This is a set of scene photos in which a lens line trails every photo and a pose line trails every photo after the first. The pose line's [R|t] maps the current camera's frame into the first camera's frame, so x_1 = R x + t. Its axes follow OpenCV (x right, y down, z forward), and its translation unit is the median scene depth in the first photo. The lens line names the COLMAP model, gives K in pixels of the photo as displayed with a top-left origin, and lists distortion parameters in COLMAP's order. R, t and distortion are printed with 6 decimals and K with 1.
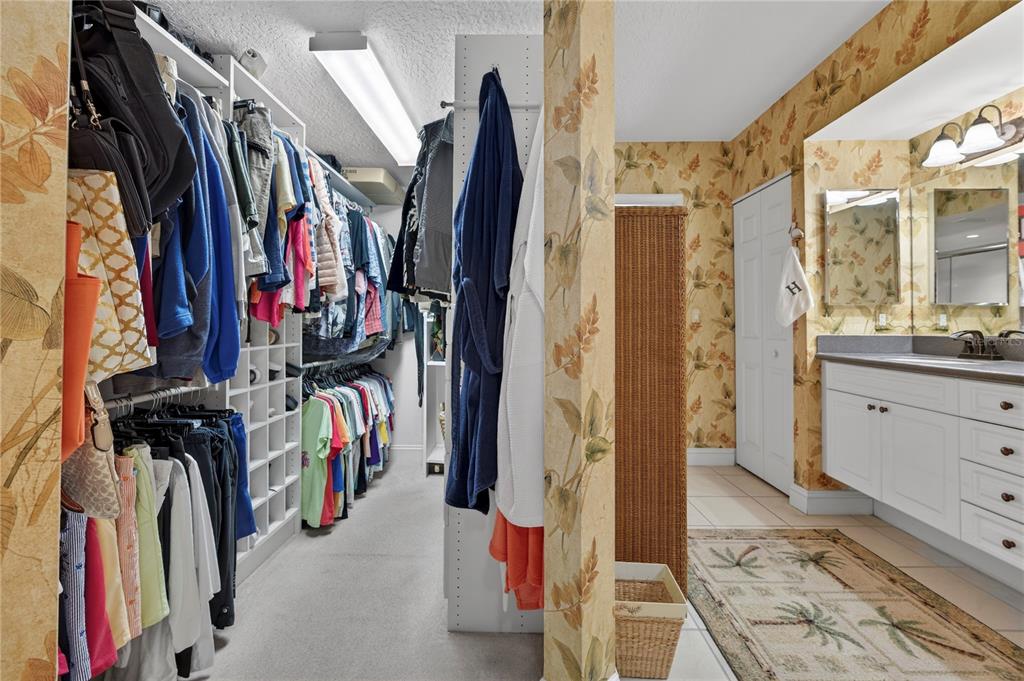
lens RADIAL K [[441.6, 0, 510.6], [0, 441.6, 315.6], [0, 0, 1]] dist [-0.004702, 0.001359]
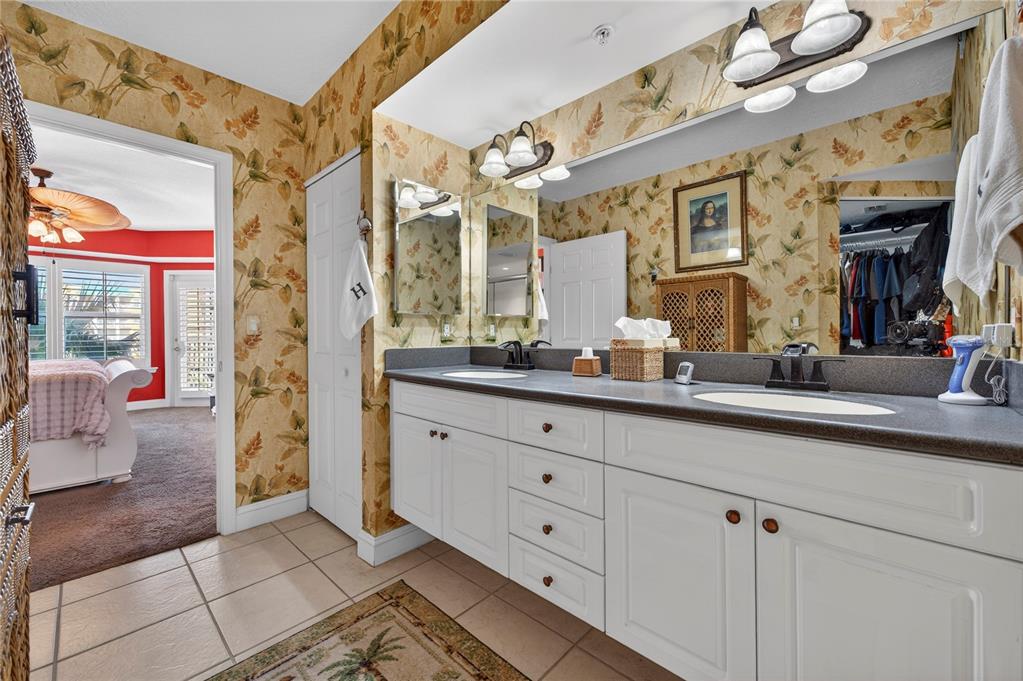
lens RADIAL K [[408.2, 0, 509.1], [0, 408.2, 334.4], [0, 0, 1]] dist [-0.008940, 0.004679]
pose [[0.676521, -0.006663, 0.736393, 0.284989], [-0.006906, 0.999858, 0.015391, 0.003205], [-0.736391, -0.015498, 0.676379, 0.304080]]
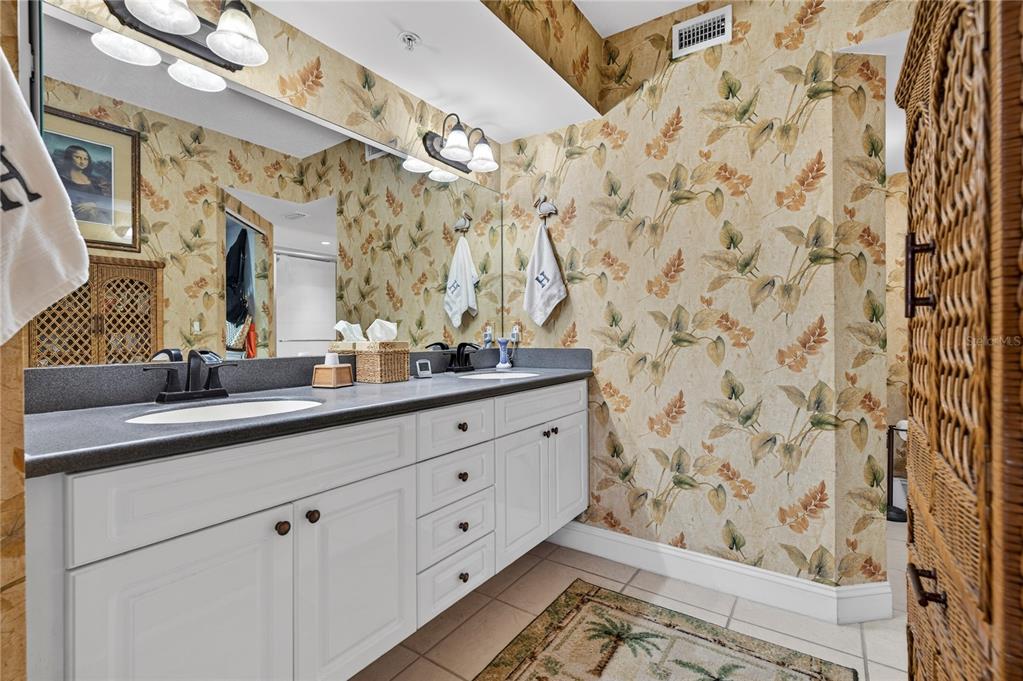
lens RADIAL K [[483.0, 0, 516.0], [0, 483.0, 336.0], [0, 0, 1]] dist [-0.008427, 0.000157]
pose [[-0.850127, 0.003987, 0.526563, 0.307572], [-0.003946, 0.999895, -0.013941, 0.019016], [-0.526563, -0.013929, -0.850022, 1.086767]]
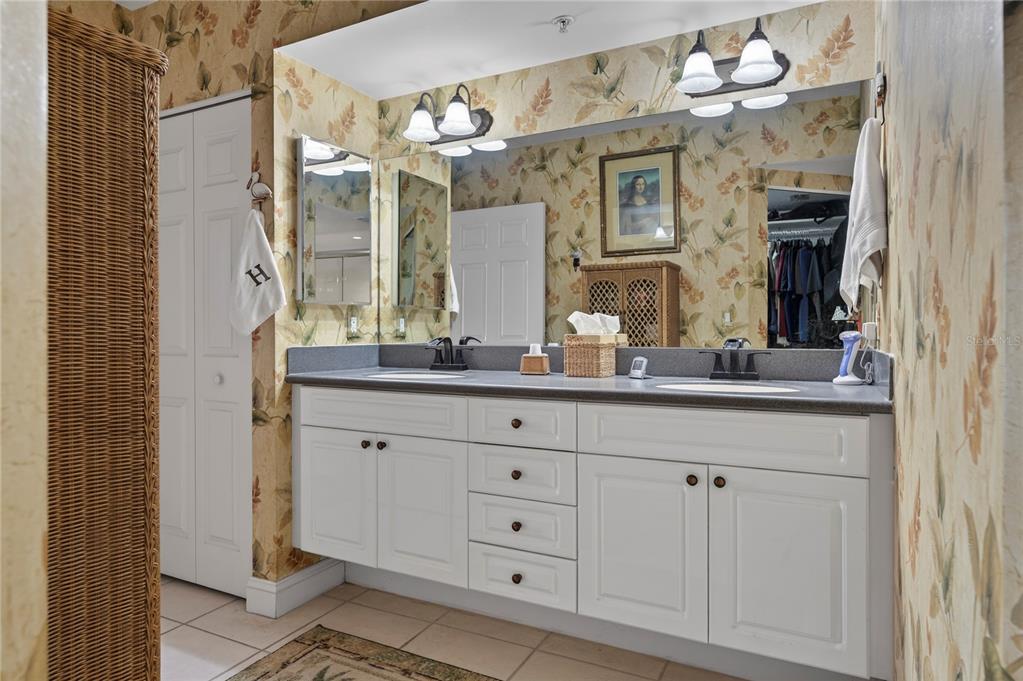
lens RADIAL K [[610.5, 0, 504.0], [0, 610.5, 331.6], [0, 0, 1]] dist [-0.015652, 0.010993]
pose [[0.452682, -0.006336, 0.891649, 0.016206], [-0.013540, 0.999811, 0.013979, 0.002927], [-0.891569, -0.018401, 0.452511, 0.286419]]
